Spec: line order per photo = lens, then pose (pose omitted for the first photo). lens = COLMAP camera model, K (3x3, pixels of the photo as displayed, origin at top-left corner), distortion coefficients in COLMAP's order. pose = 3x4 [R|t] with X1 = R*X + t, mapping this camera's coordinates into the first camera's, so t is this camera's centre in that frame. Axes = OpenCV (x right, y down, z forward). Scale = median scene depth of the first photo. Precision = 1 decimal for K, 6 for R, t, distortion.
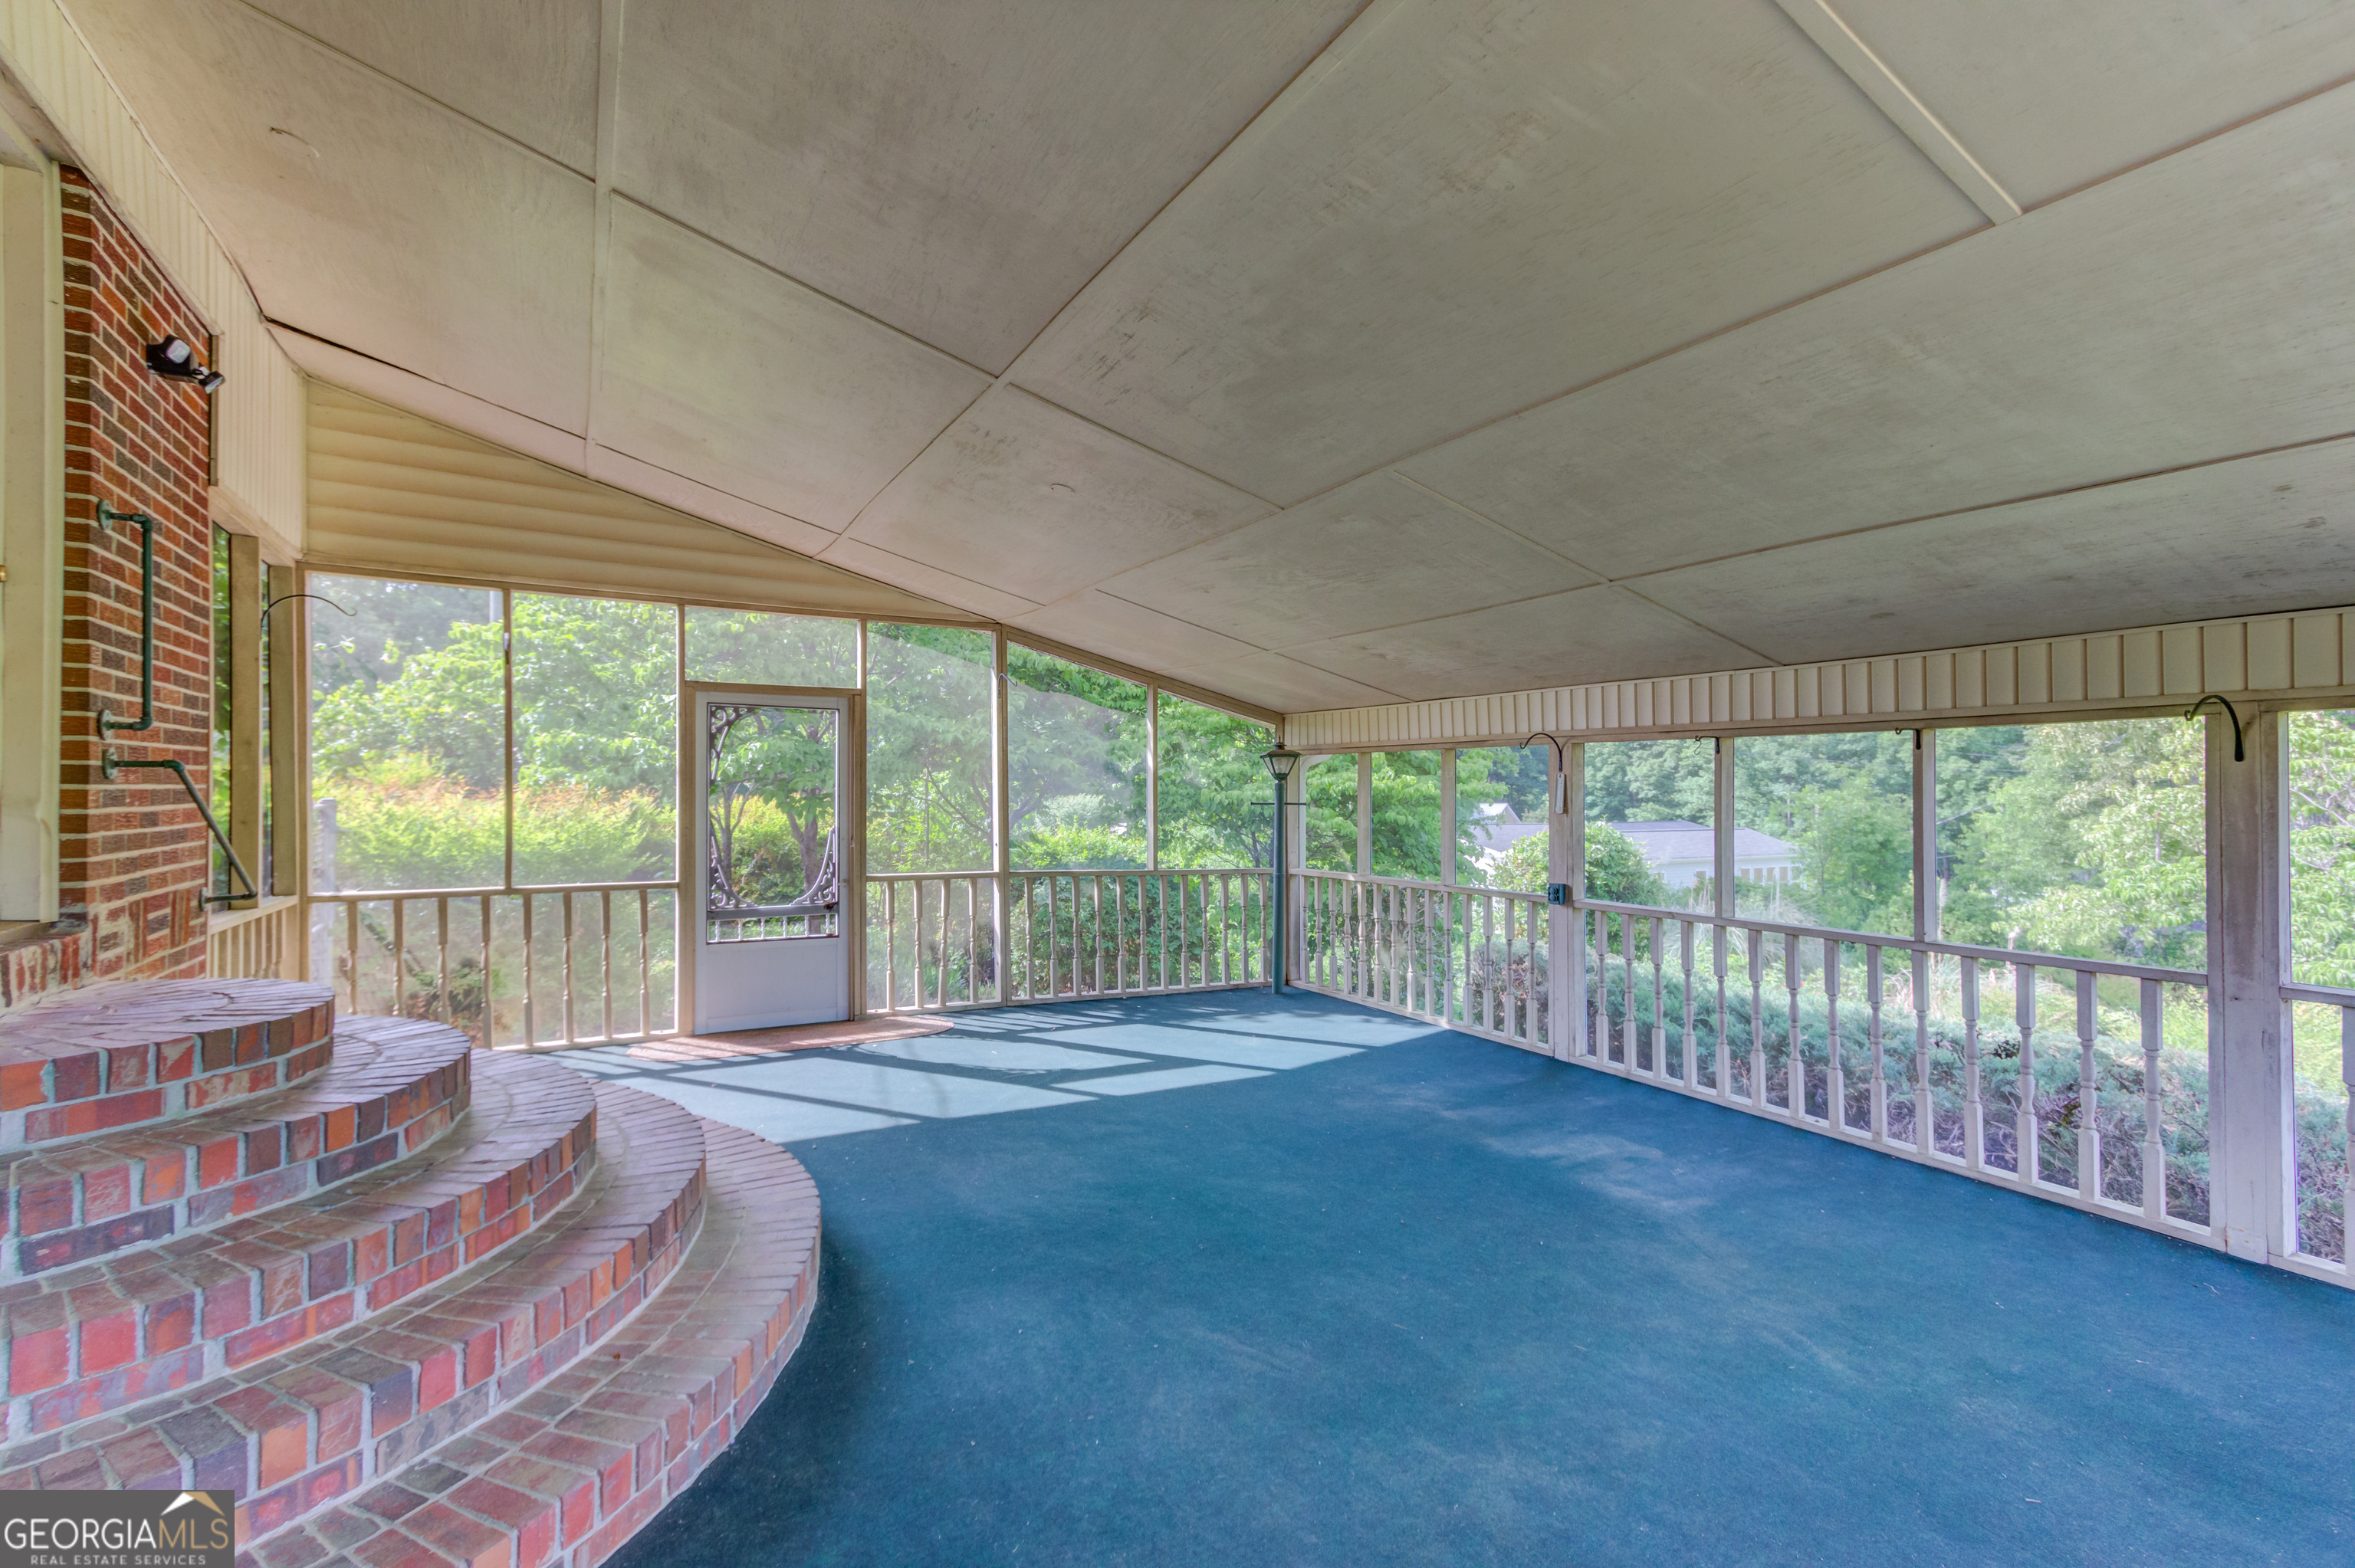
lens RADIAL K [[1066.0, 0, 1169.8], [0, 1066.0, 789.2], [0, 0, 1]] dist [0.026039, 0.000090]
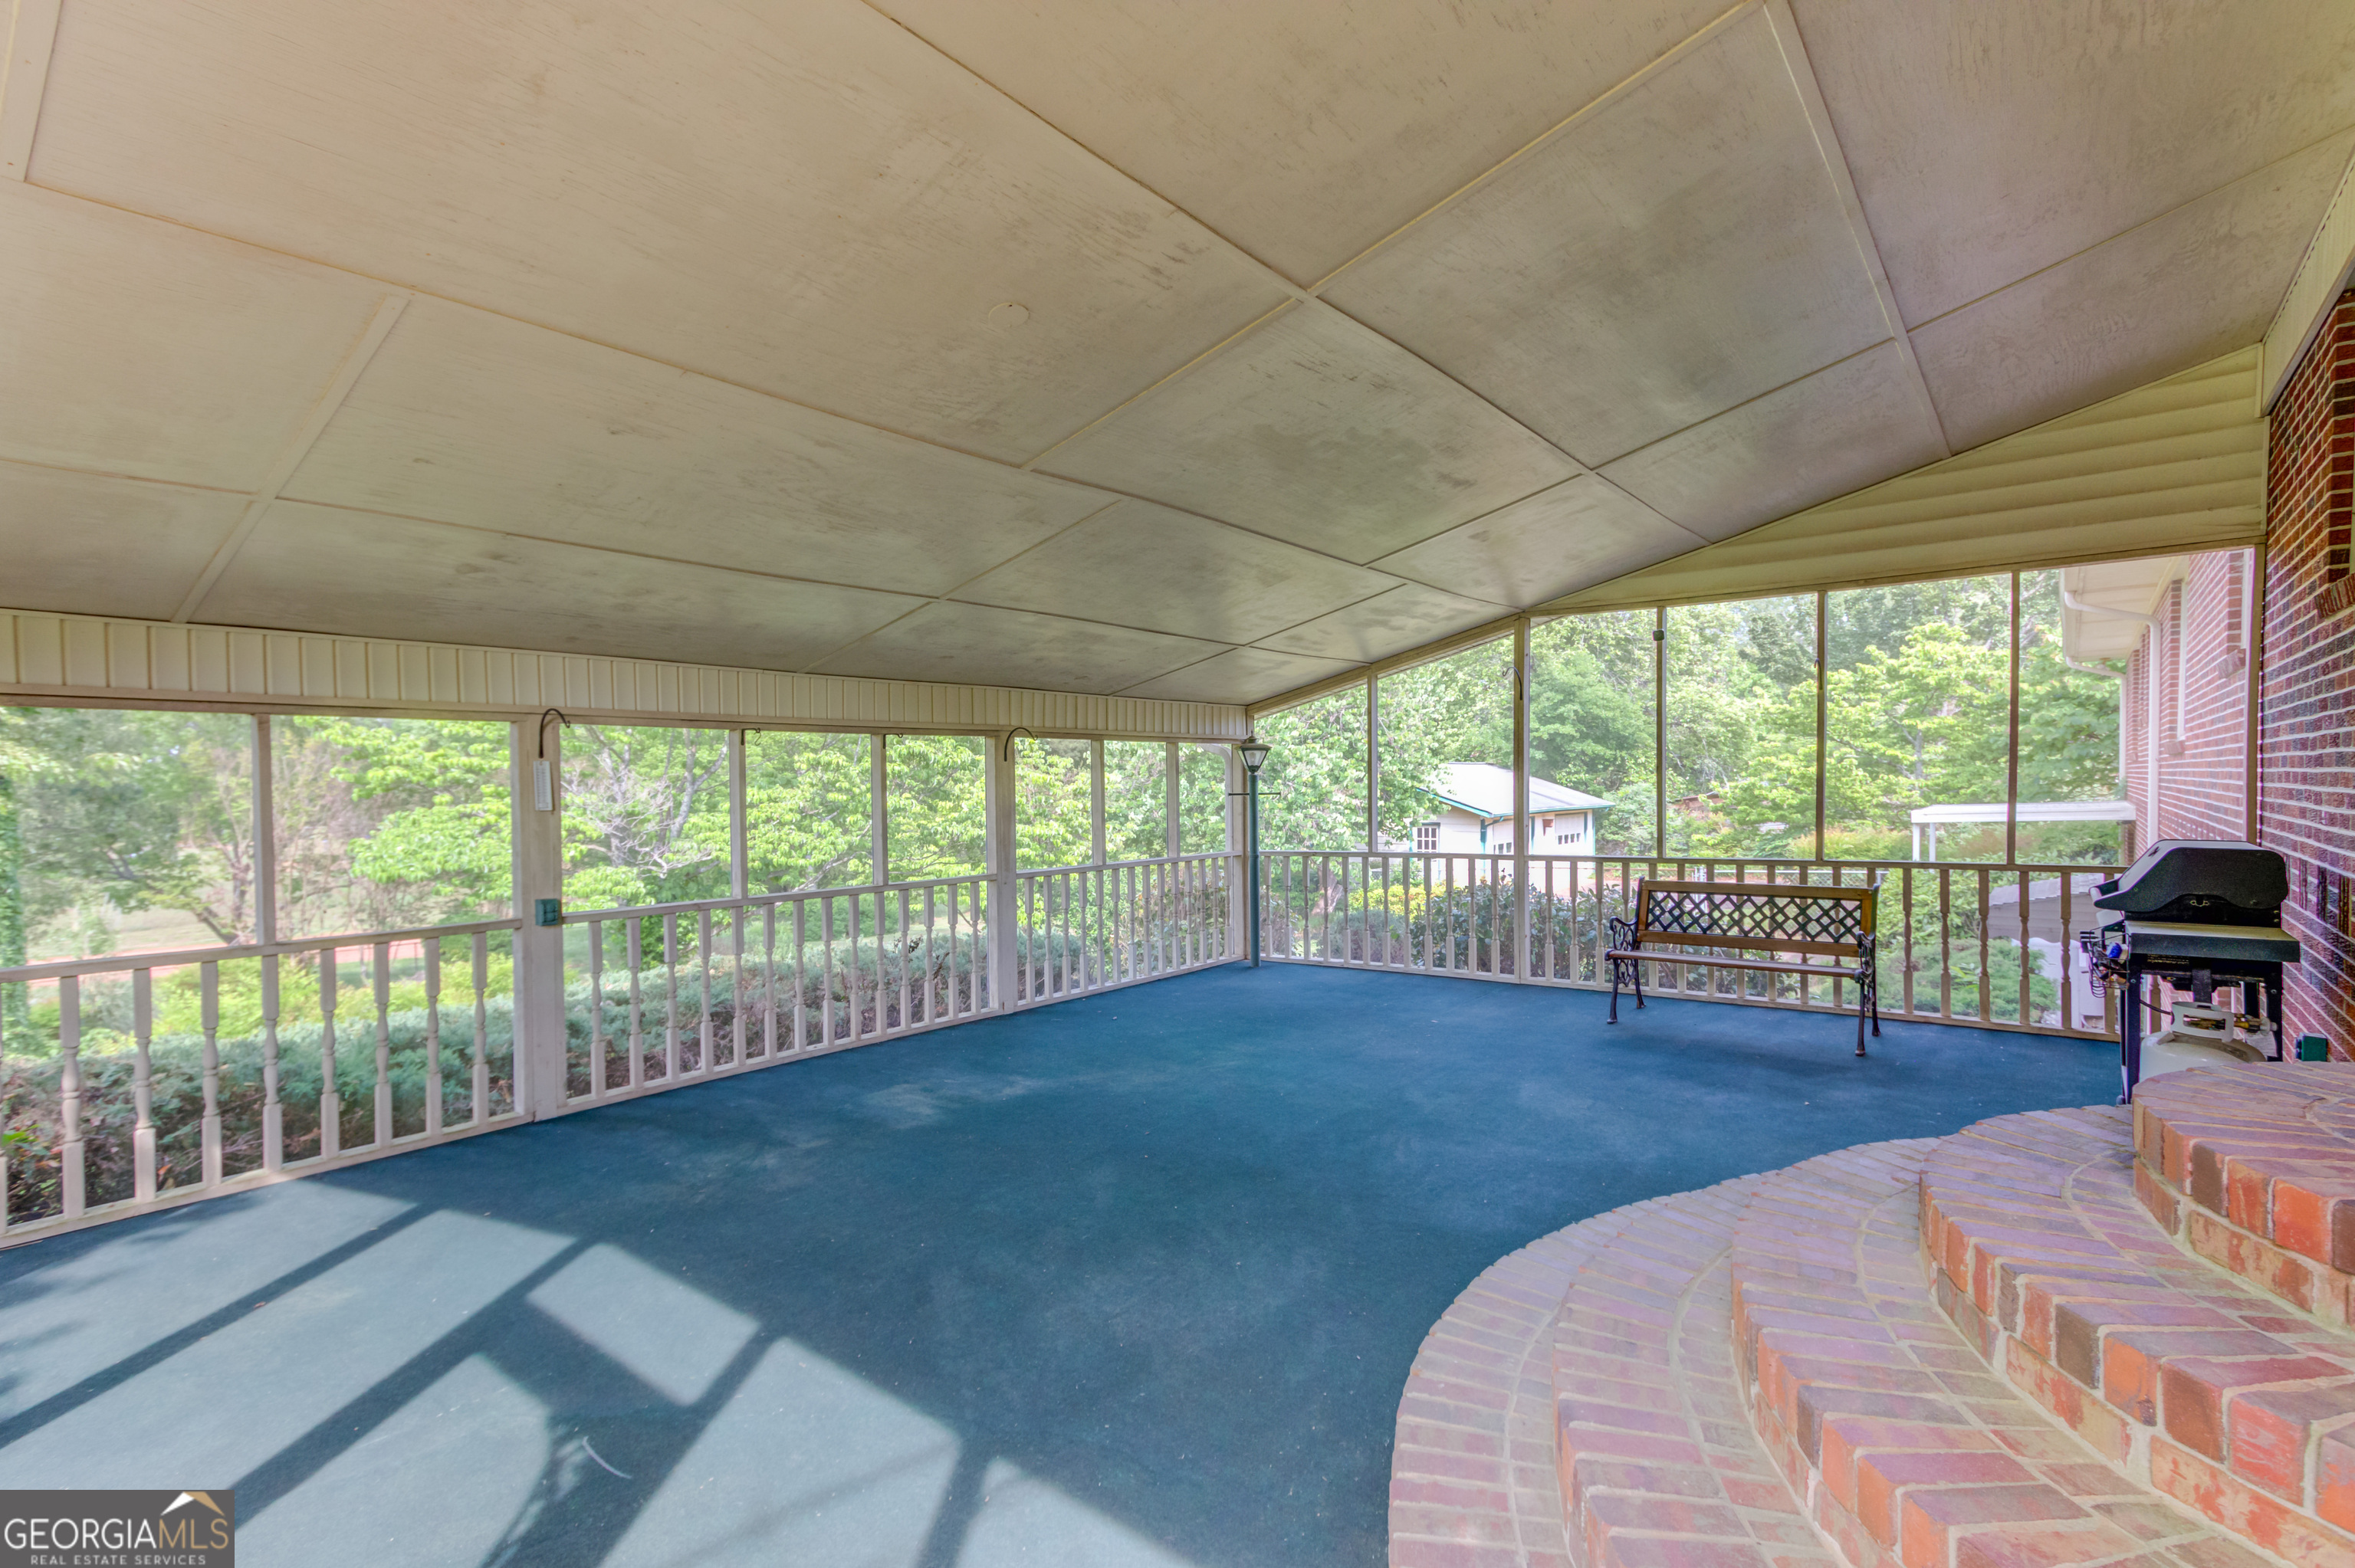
lens RADIAL K [[1097.3, 0, 1177.5], [0, 1097.3, 784.0], [0, 0, 1]] dist [0.000612, 0.000075]
pose [[-0.382226, -0.005540, 0.924052, -0.774798], [0.007281, 0.999933, 0.009006, -0.001984], [-0.924040, 0.010170, -0.382160, 1.183108]]
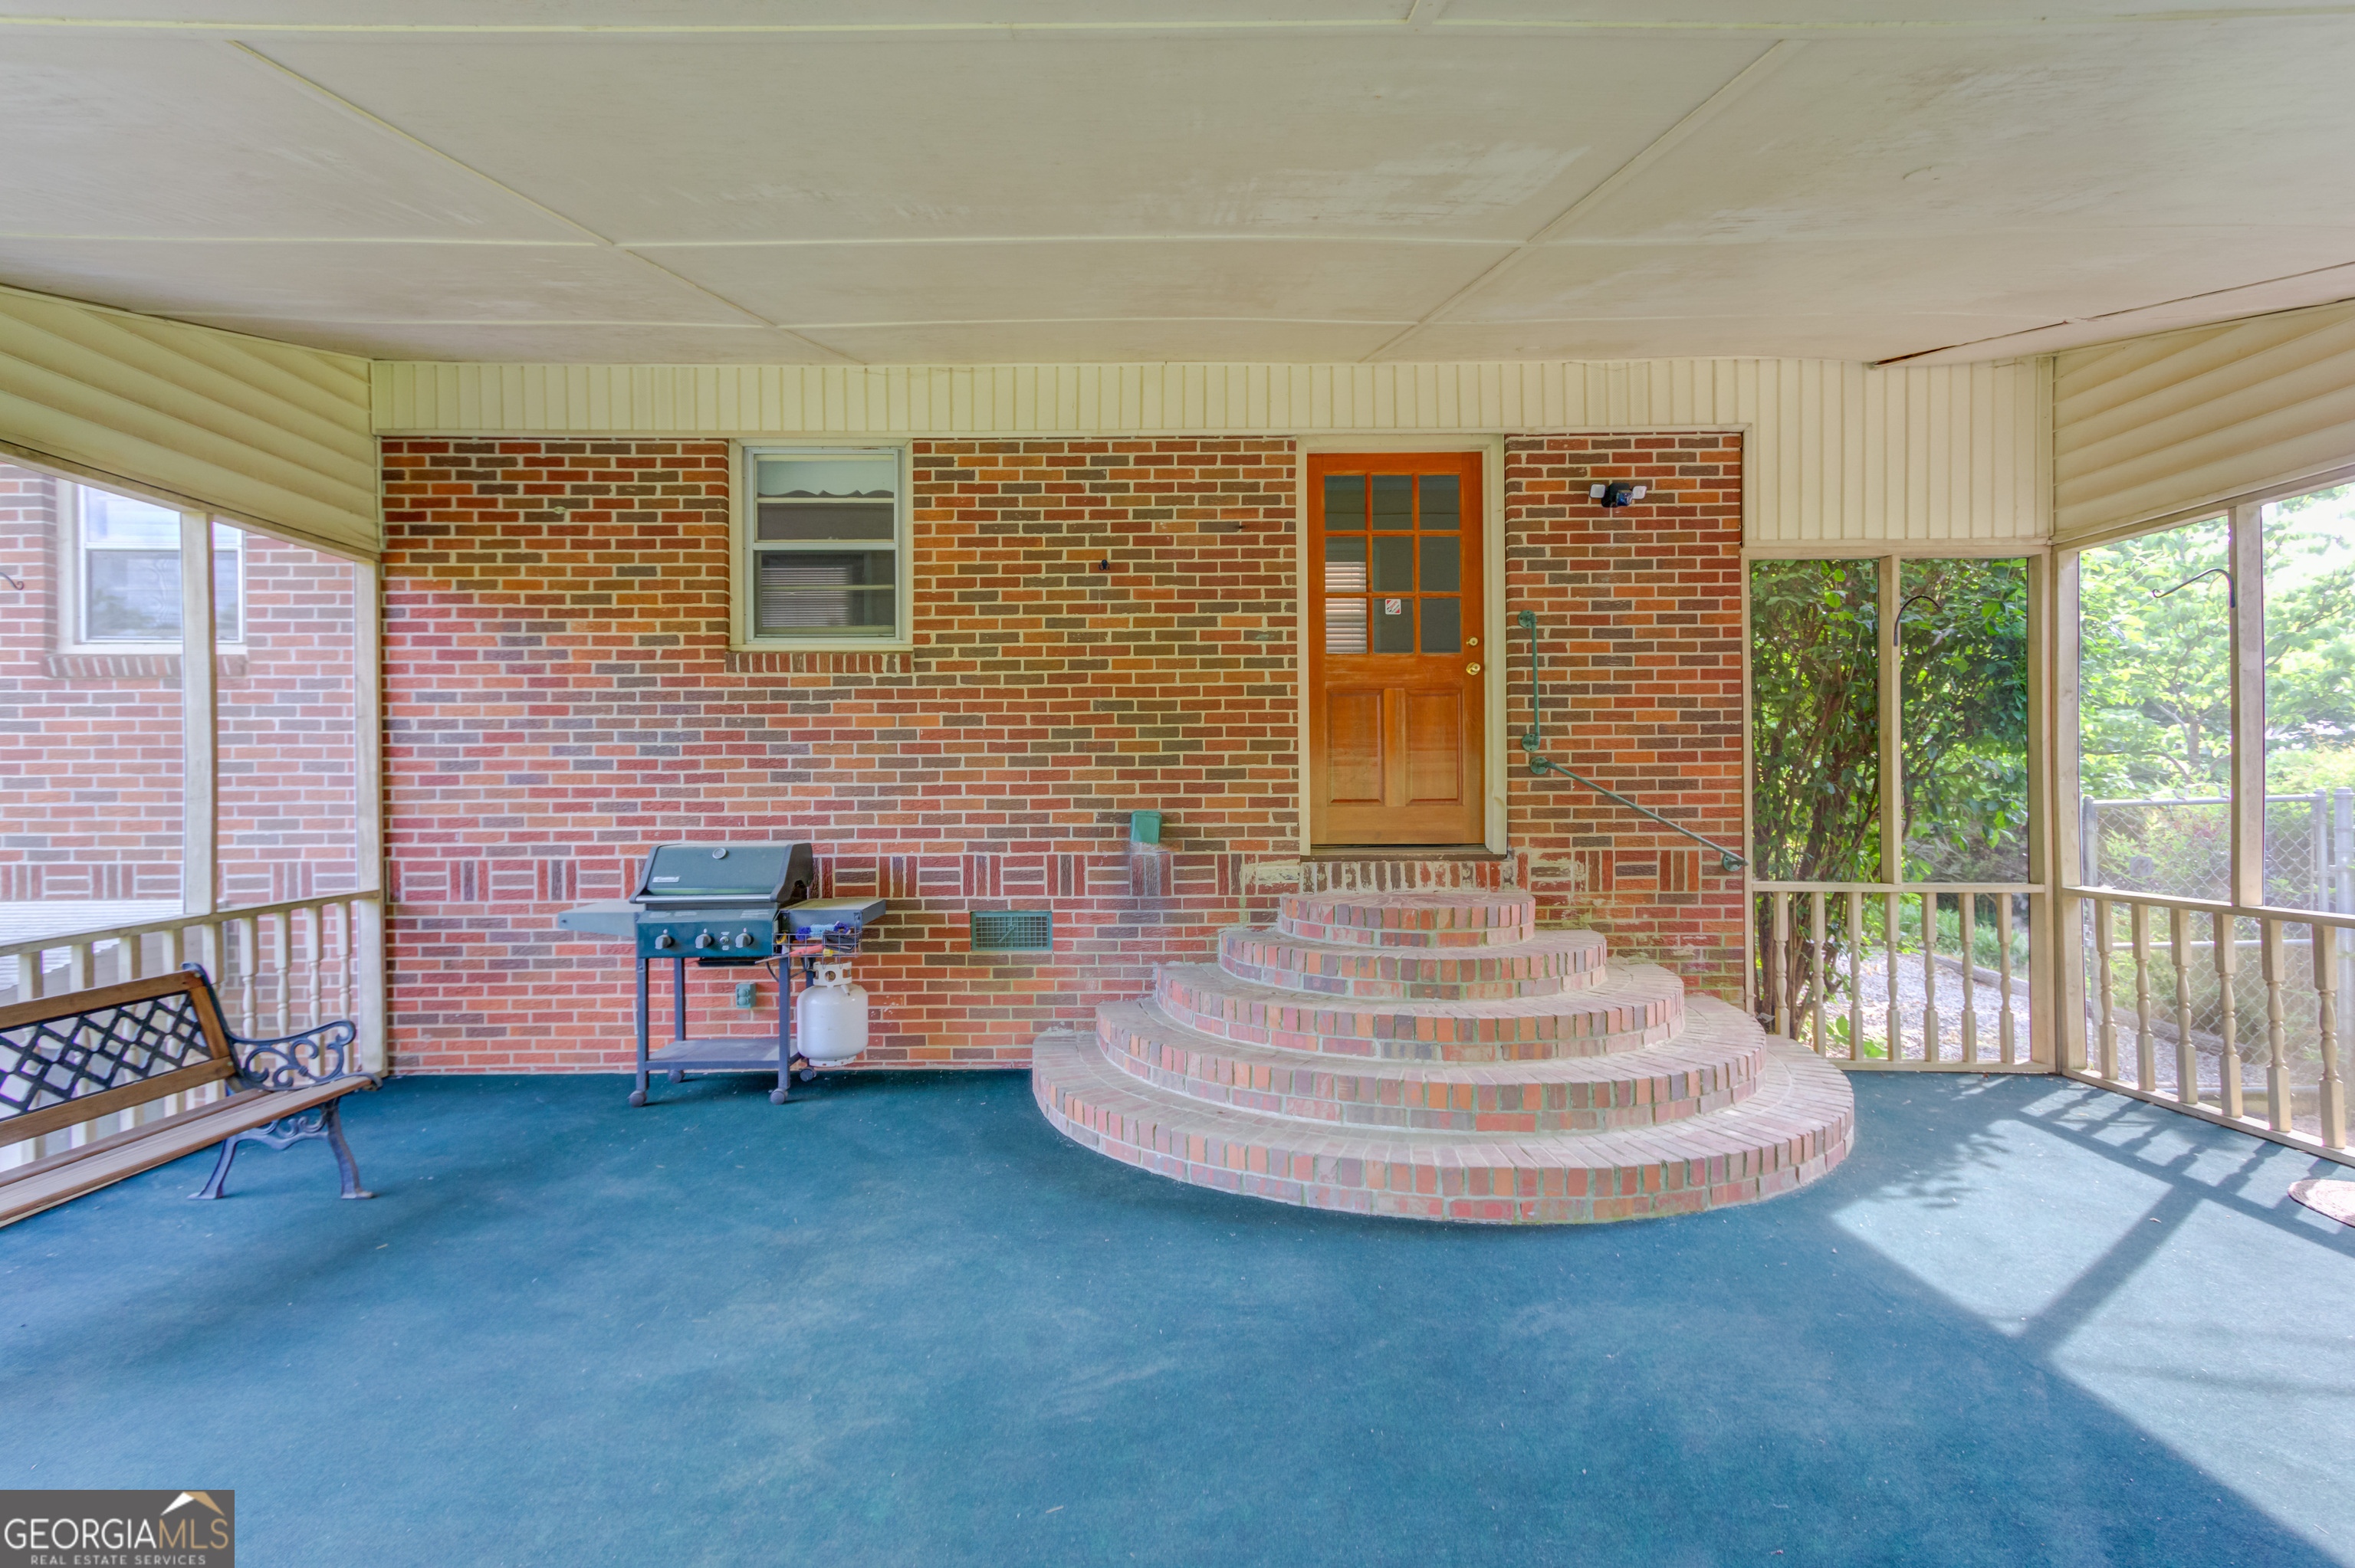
lens RADIAL K [[1066.0, 0, 1169.8], [0, 1066.0, 789.2], [0, 0, 1]] dist [0.026039, 0.000090]
pose [[-0.480350, 0.001452, -0.877075, 0.539896], [0.005946, 0.999981, -0.001601, 0.010990], [0.877056, -0.005984, -0.480350, 0.941505]]
